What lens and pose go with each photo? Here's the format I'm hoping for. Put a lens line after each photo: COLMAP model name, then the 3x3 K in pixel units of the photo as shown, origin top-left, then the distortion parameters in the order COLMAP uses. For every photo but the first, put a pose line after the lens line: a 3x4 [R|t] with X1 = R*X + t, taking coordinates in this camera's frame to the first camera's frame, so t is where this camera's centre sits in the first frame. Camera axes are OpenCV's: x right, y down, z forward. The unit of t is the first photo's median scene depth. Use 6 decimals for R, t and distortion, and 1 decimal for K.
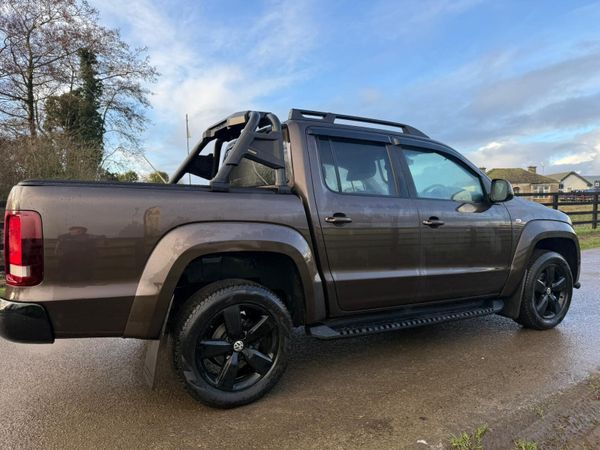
lens RADIAL K [[421.9, 0, 302.4], [0, 421.9, 227.2], [0, 0, 1]] dist [0.035526, -0.044086]
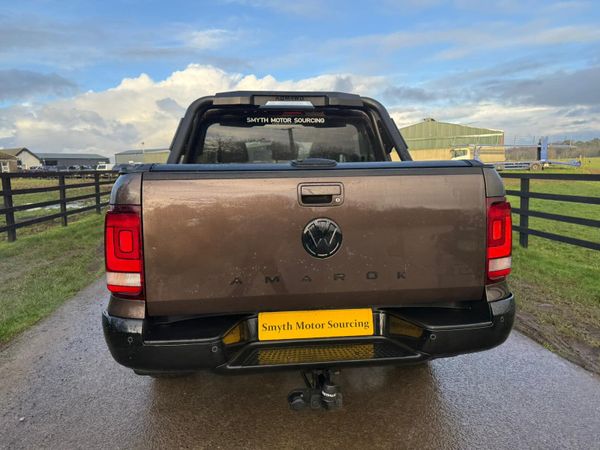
lens RADIAL K [[421.9, 0, 298.3], [0, 421.9, 219.7], [0, 0, 1]] dist [0.035526, -0.044086]
pose [[0.377385, -0.102093, 0.920412, -0.826584], [0.067602, 0.994290, 0.082570, -0.047867], [-0.923586, 0.031061, 0.382132, 0.615593]]
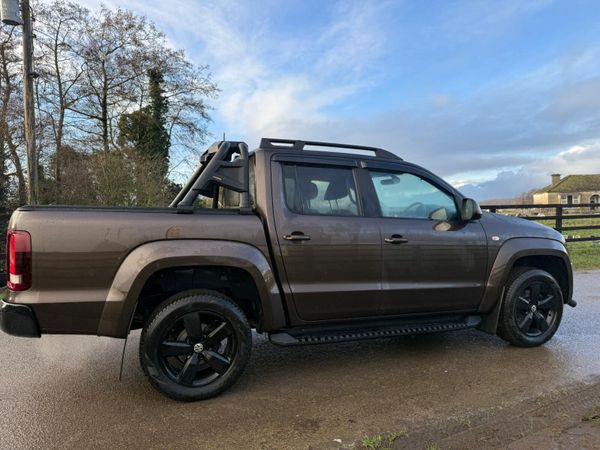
lens RADIAL K [[421.9, 0, 310.9], [0, 421.9, 229.1], [0, 0, 1]] dist [0.035526, -0.044086]
pose [[0.990732, 0.008543, -0.135564, 0.205279], [-0.010333, 0.999868, -0.012503, -0.020399], [0.135439, 0.013788, 0.990690, -0.070250]]
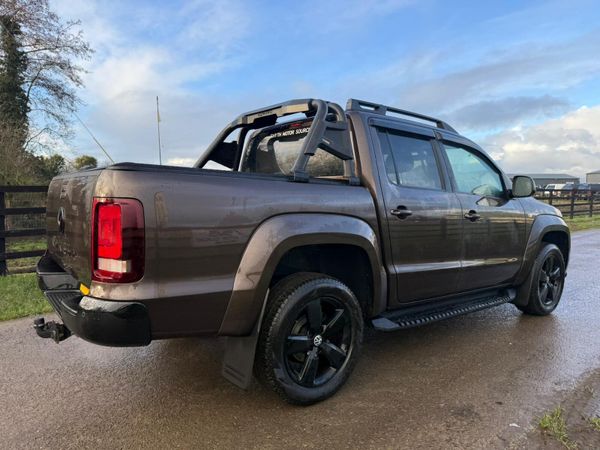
lens RADIAL K [[421.9, 0, 301.8], [0, 421.9, 224.8], [0, 0, 1]] dist [0.035526, -0.044086]
pose [[0.986481, 0.007845, 0.163690, -0.235839], [-0.010429, 0.999834, 0.014932, -0.000273], [-0.163546, -0.016437, 0.986399, 0.033067]]
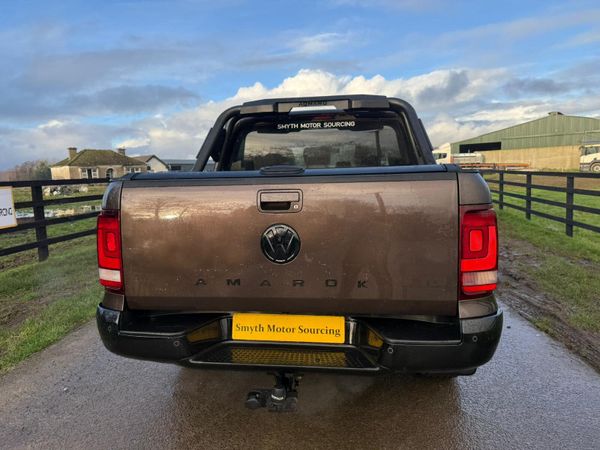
lens RADIAL K [[421.9, 0, 299.3], [0, 421.9, 227.5], [0, 0, 1]] dist [0.035526, -0.044086]
pose [[0.592181, -0.103585, 0.799120, -0.761623], [0.068157, 0.994588, 0.078416, -0.042294], [-0.802917, 0.008030, 0.596036, 0.484568]]
